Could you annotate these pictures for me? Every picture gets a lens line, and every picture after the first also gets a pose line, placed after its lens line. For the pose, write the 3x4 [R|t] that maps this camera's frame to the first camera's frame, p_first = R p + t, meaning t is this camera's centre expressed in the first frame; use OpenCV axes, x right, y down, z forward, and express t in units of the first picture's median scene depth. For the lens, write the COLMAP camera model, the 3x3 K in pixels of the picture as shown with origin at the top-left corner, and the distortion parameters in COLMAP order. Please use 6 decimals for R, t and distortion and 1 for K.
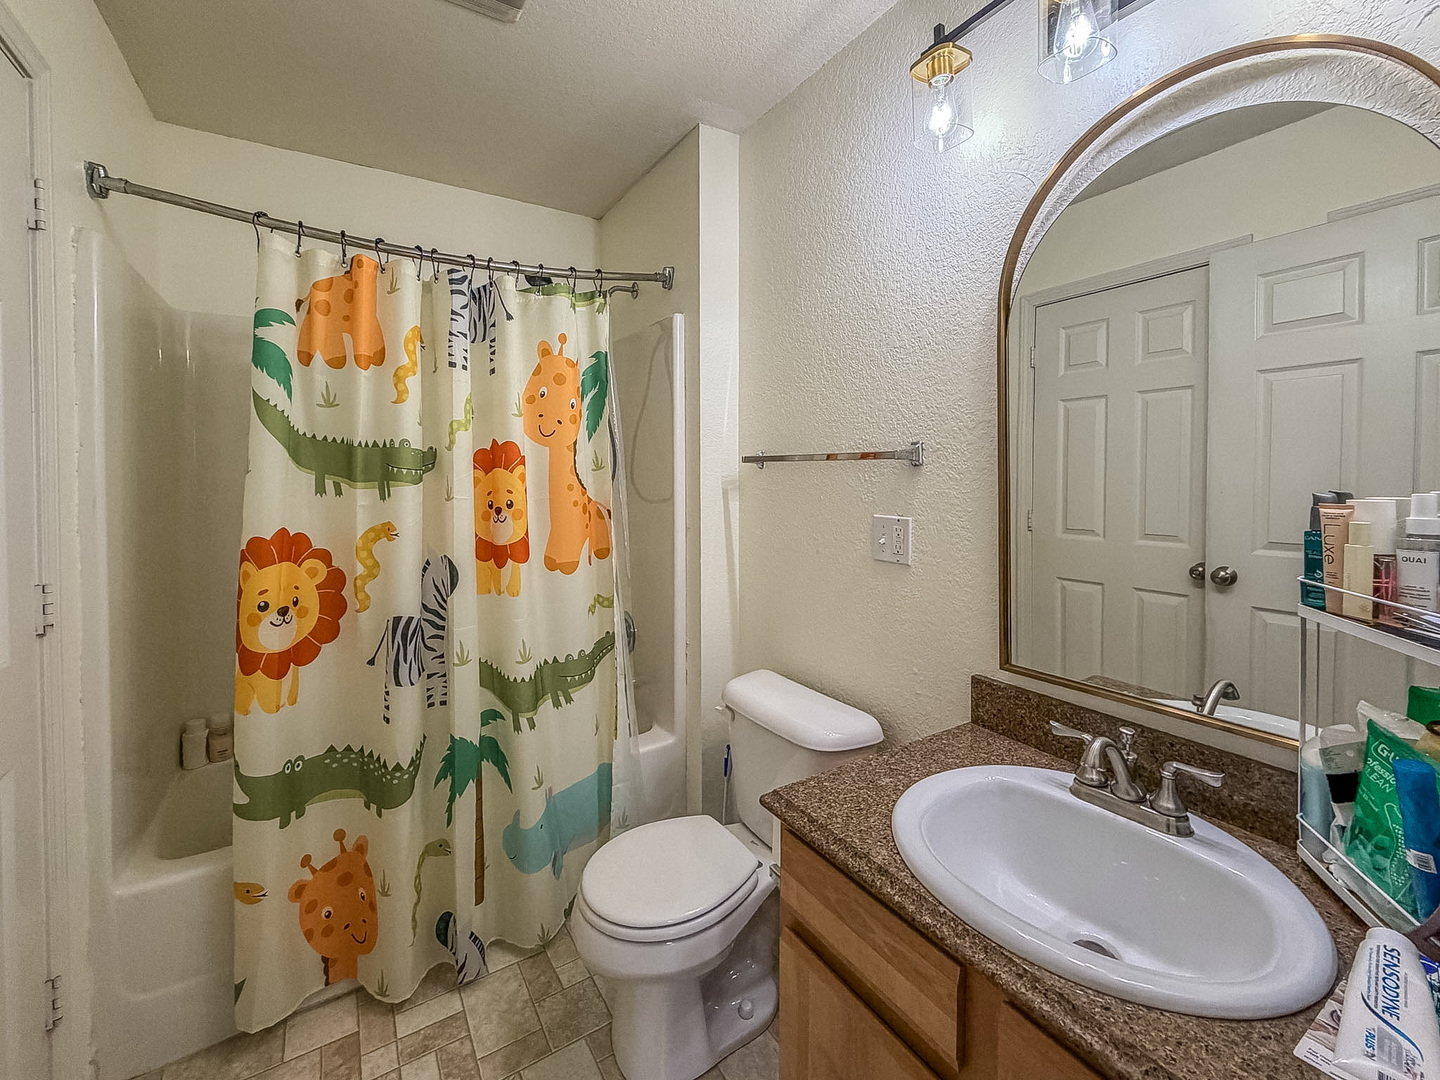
lens RADIAL K [[592.7, 0, 697.1], [0, 592.7, 472.3], [0, 0, 1]] dist [-0.000855, -0.000172]
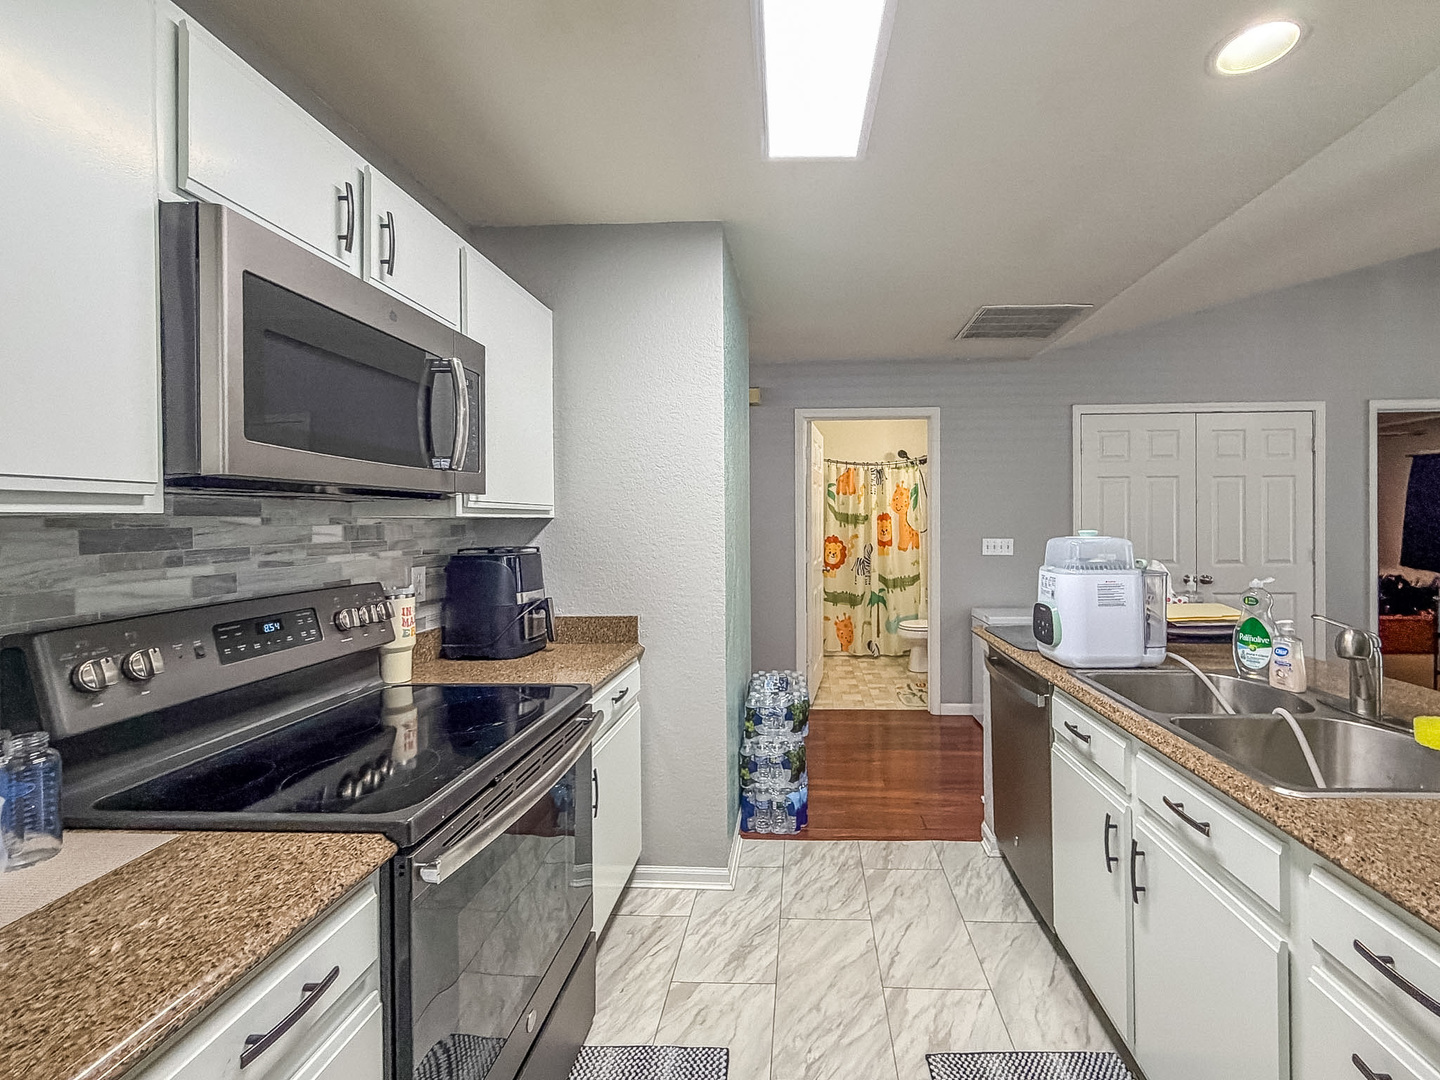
lens RADIAL K [[592.7, 0, 758.8], [0, 592.7, 523.6], [0, 0, 1]] dist [-0.000855, -0.000172]
pose [[0.815671, 0.003063, -0.578508, 1.181804], [-0.003235, 0.999994, 0.000734, 0.013853], [0.578507, 0.001273, 0.815677, -2.490404]]
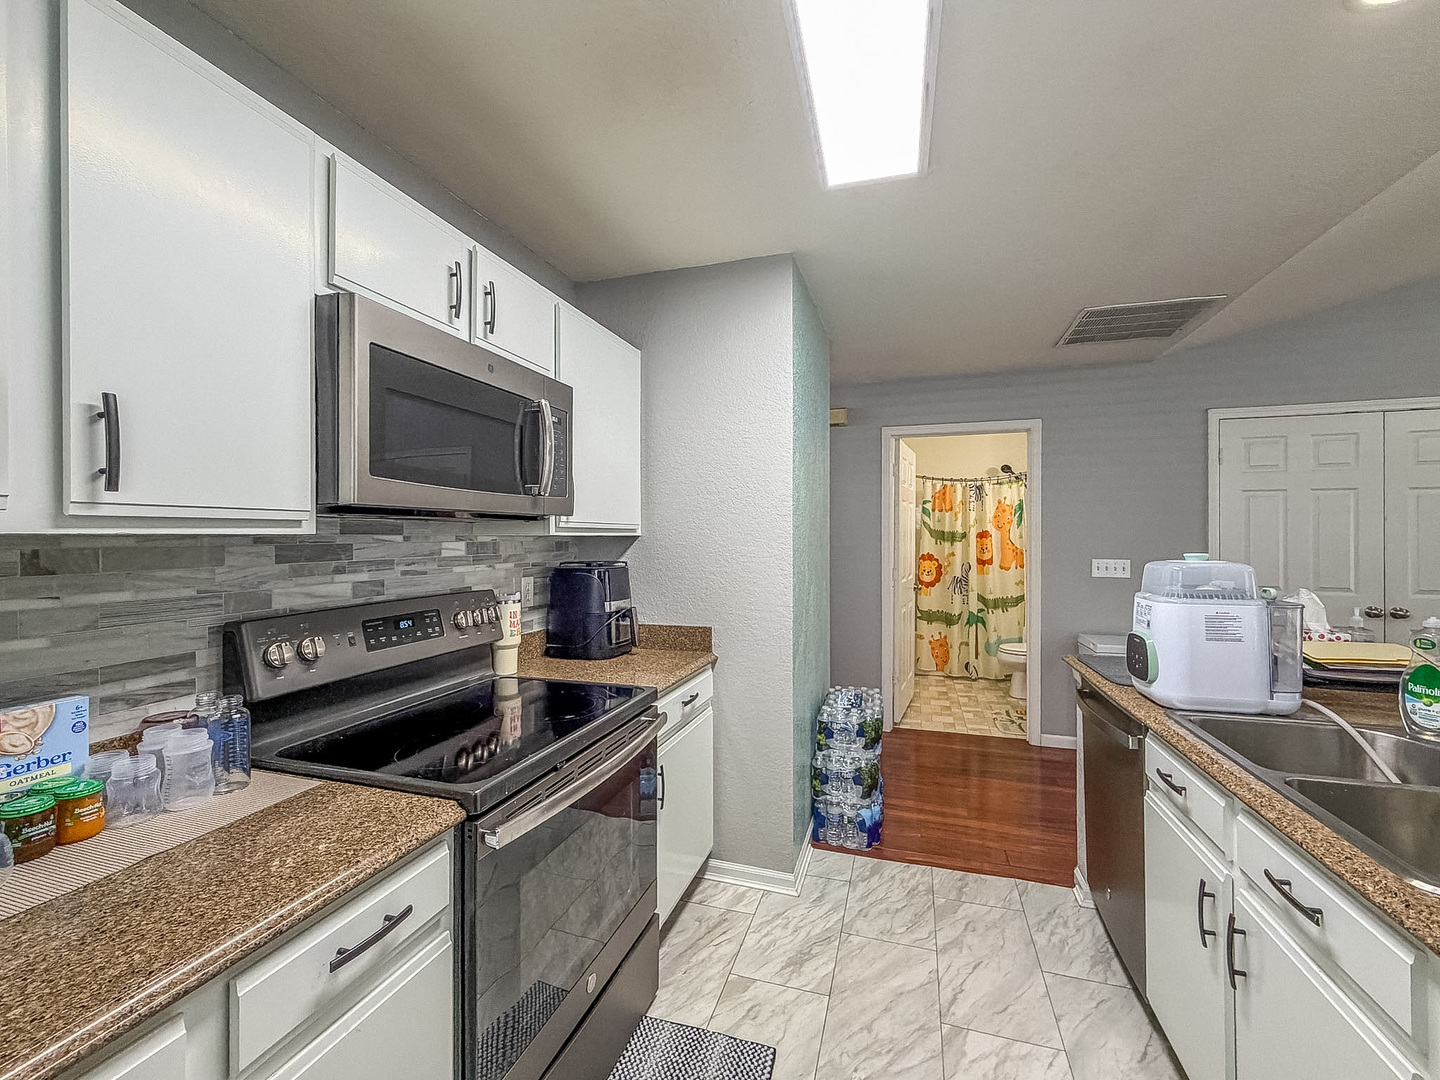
lens RADIAL K [[564.8, 0, 720.9], [0, 564.8, 535.8], [0, 0, 1]] dist [-0.000491, -0.000041]
pose [[0.644506, 0.003716, -0.764590, 1.260328], [-0.009472, 0.999950, -0.003124, 0.005264], [0.764540, 0.009256, 0.644510, -2.419219]]
